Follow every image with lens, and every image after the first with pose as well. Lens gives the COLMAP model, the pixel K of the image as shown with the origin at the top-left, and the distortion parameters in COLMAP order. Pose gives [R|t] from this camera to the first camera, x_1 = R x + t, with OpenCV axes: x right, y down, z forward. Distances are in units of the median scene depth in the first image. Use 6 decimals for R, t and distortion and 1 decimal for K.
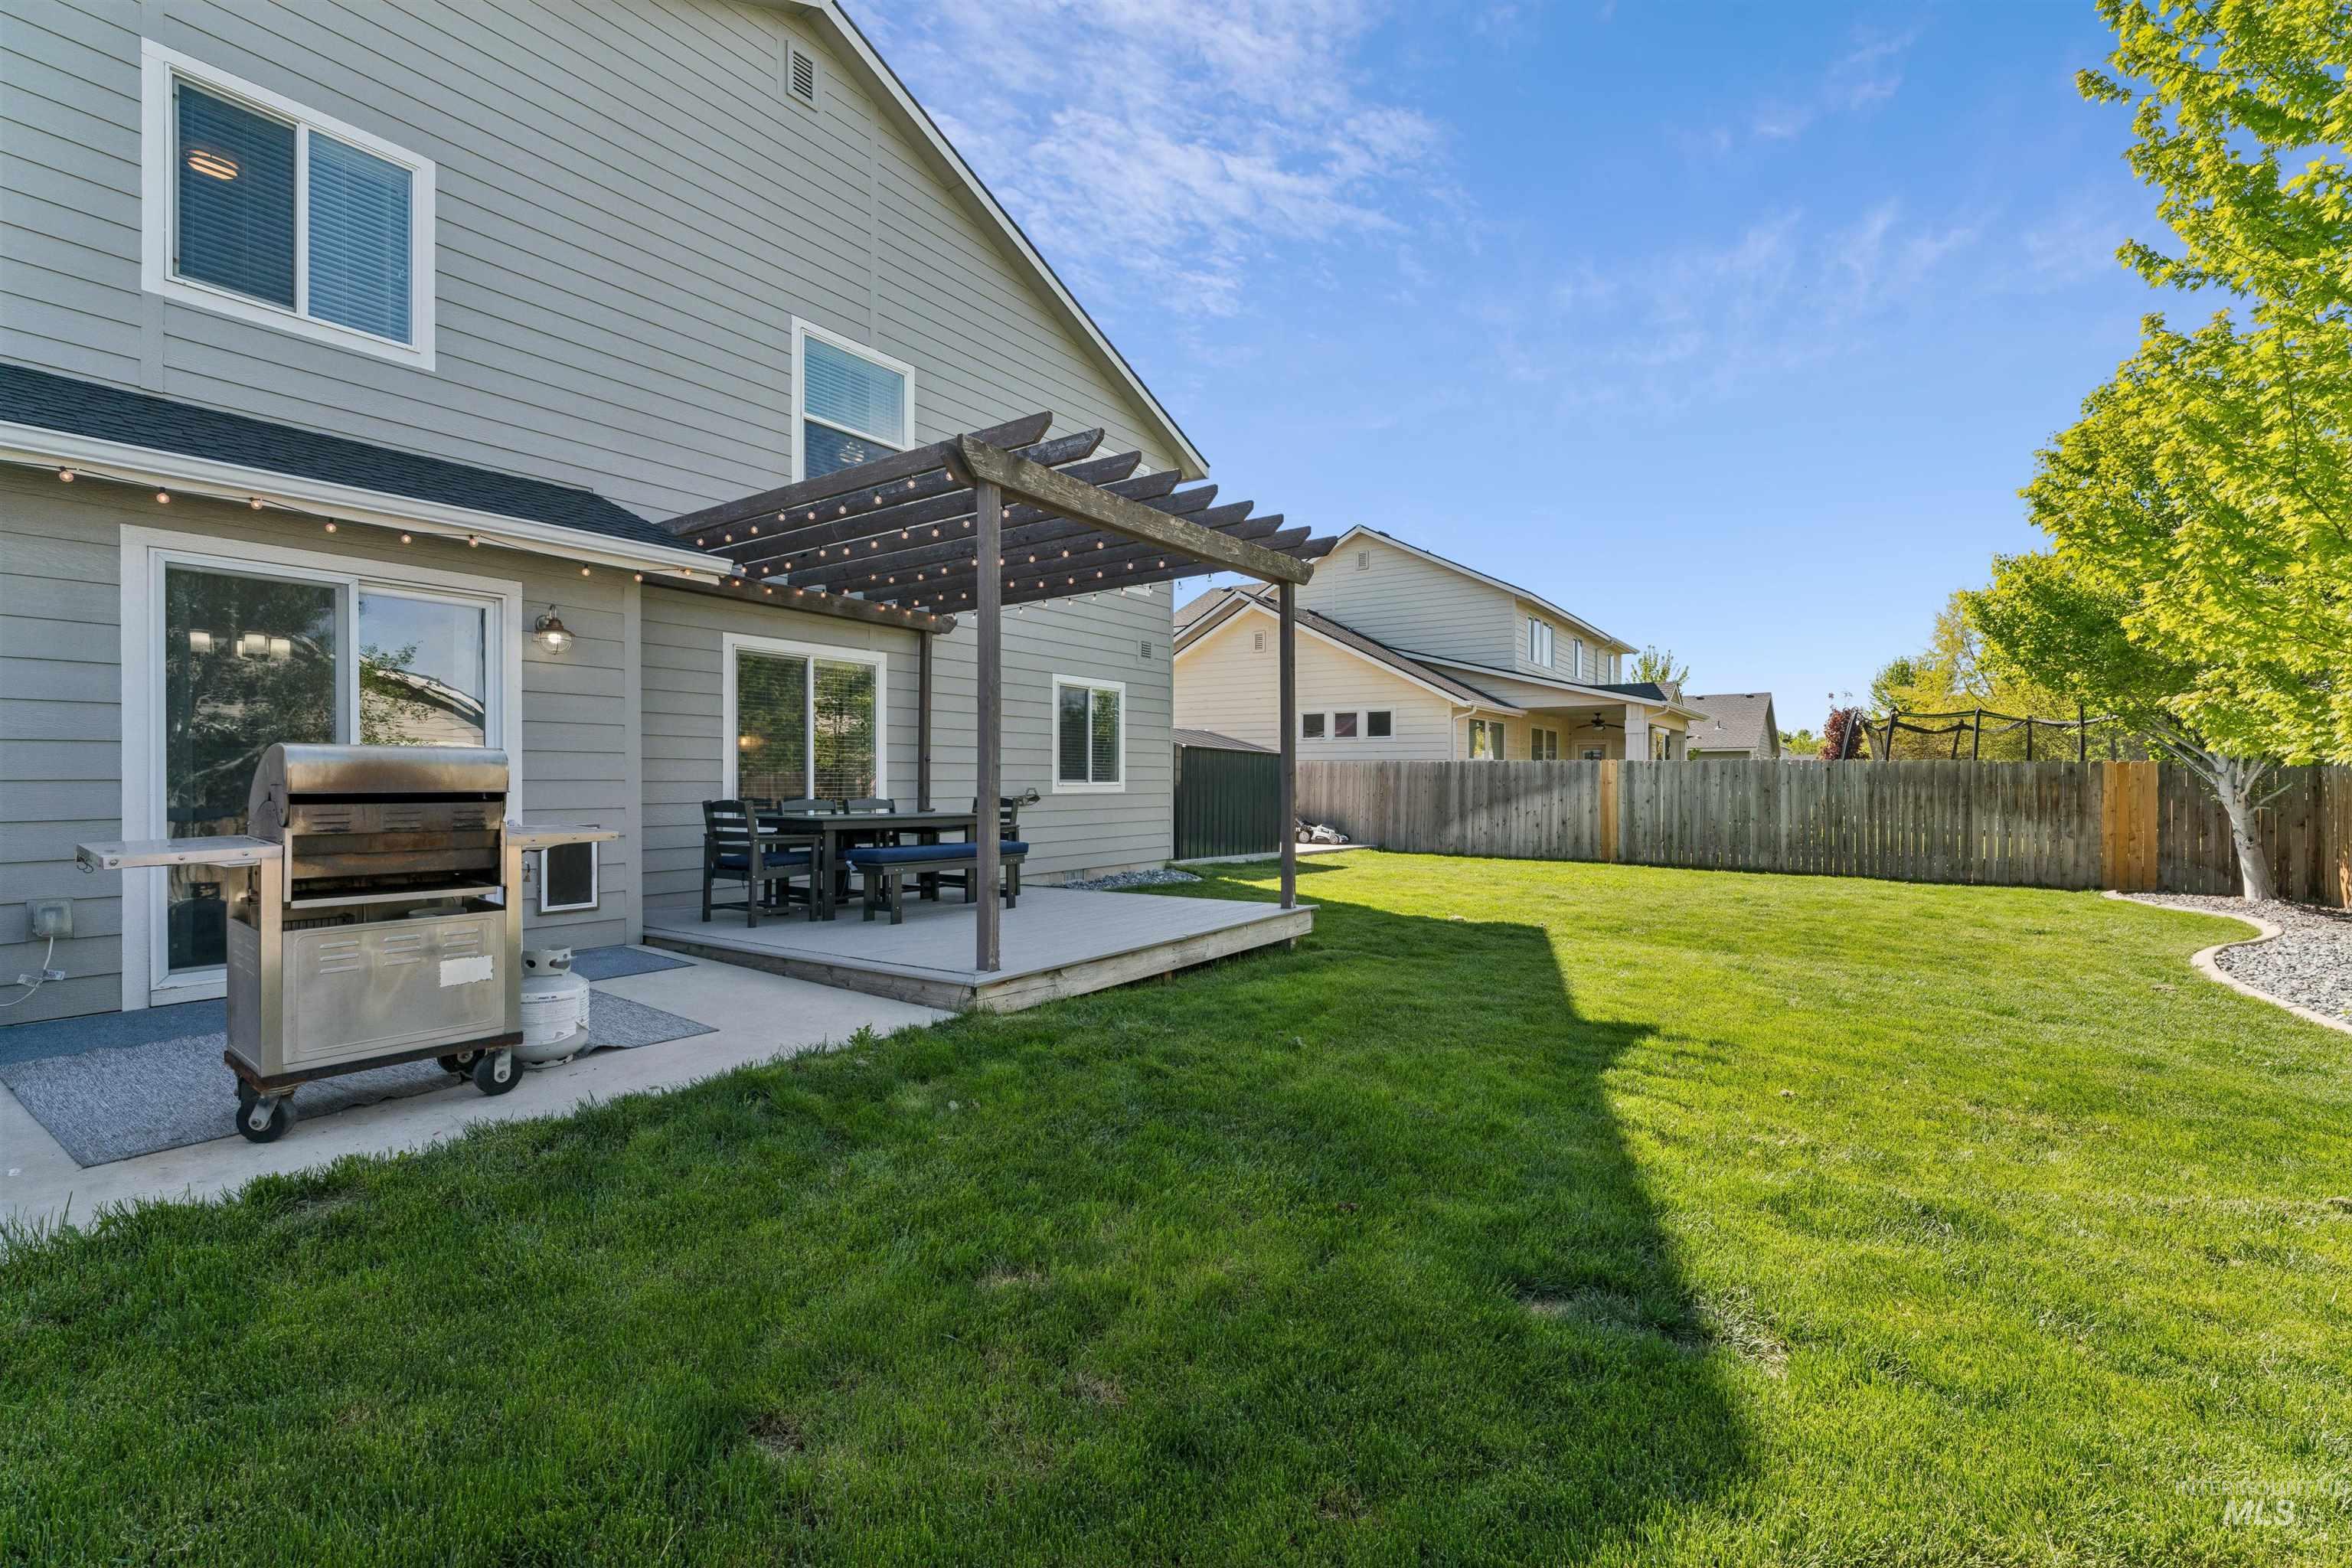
lens RADIAL K [[1012.1, 0, 1179.1], [0, 1012.1, 791.6], [0, 0, 1]] dist [-0.001945, -0.000979]
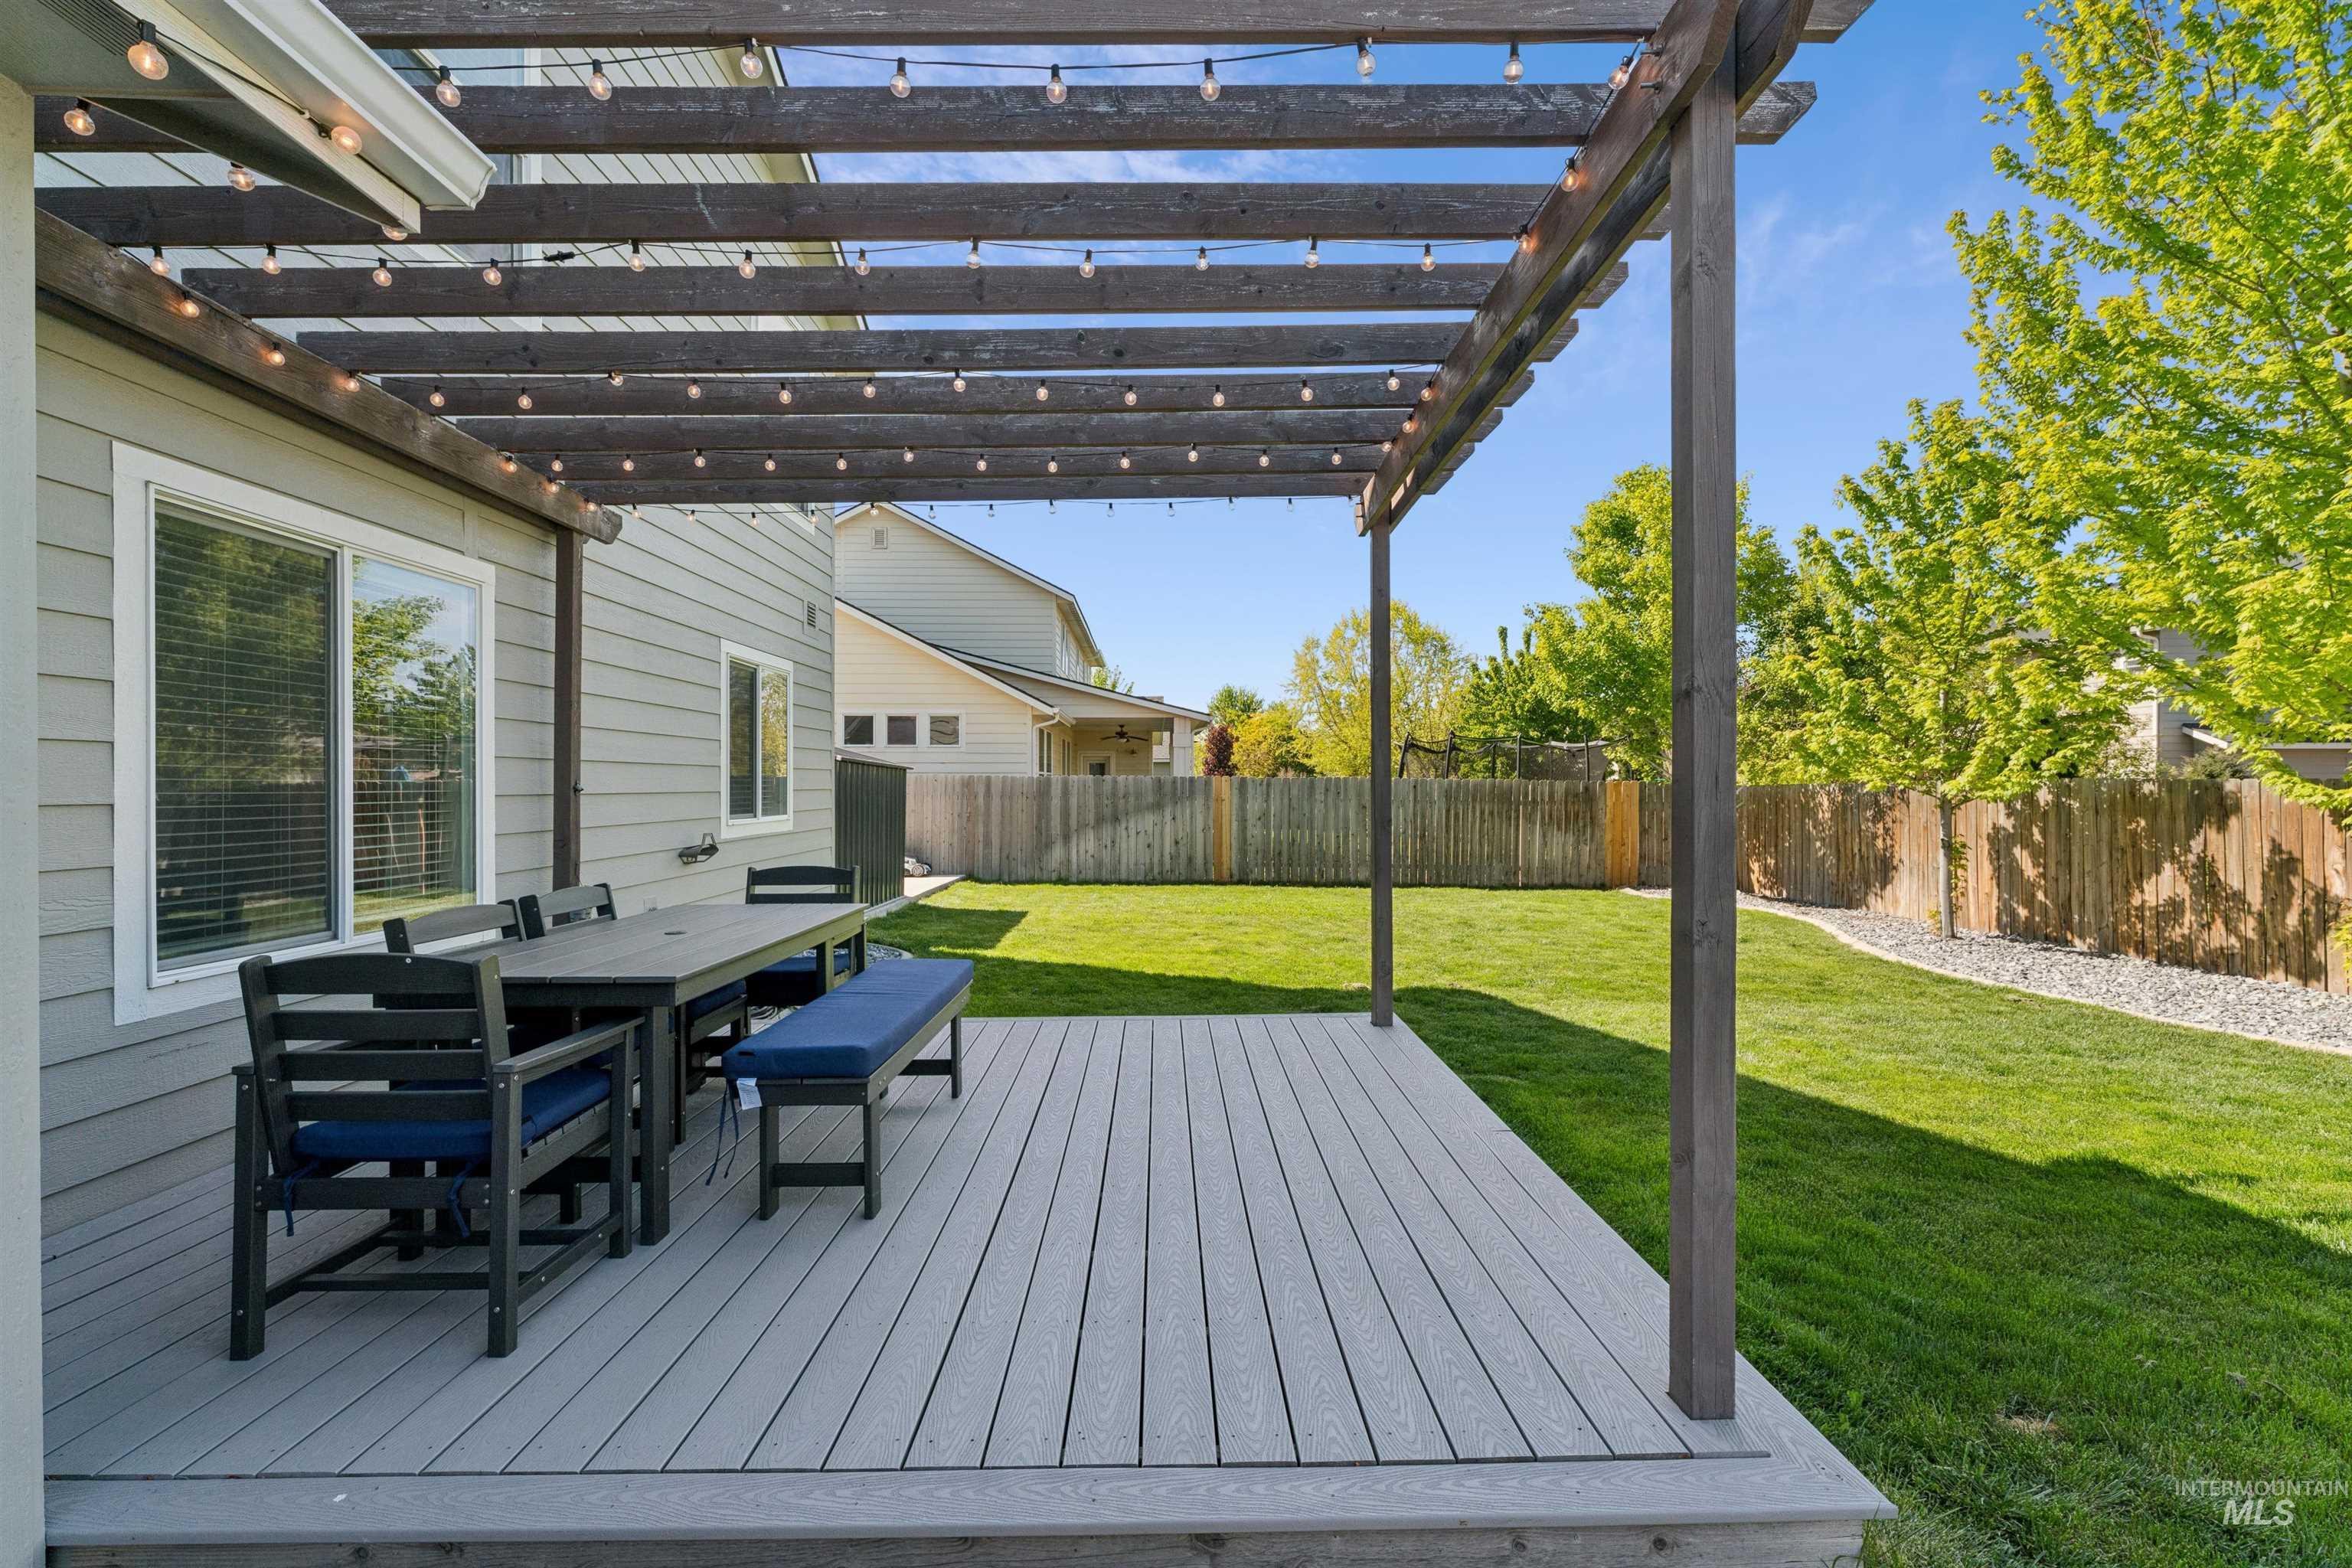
lens RADIAL K [[1012.1, 0, 1176.1], [0, 1012.1, 764.5], [0, 0, 1]] dist [-0.001945, -0.000979]
pose [[0.820391, 0.009717, 0.571720, -0.161974], [0.008281, 0.999549, -0.028871, -0.014951], [-0.571742, 0.028421, 0.819941, 0.235093]]
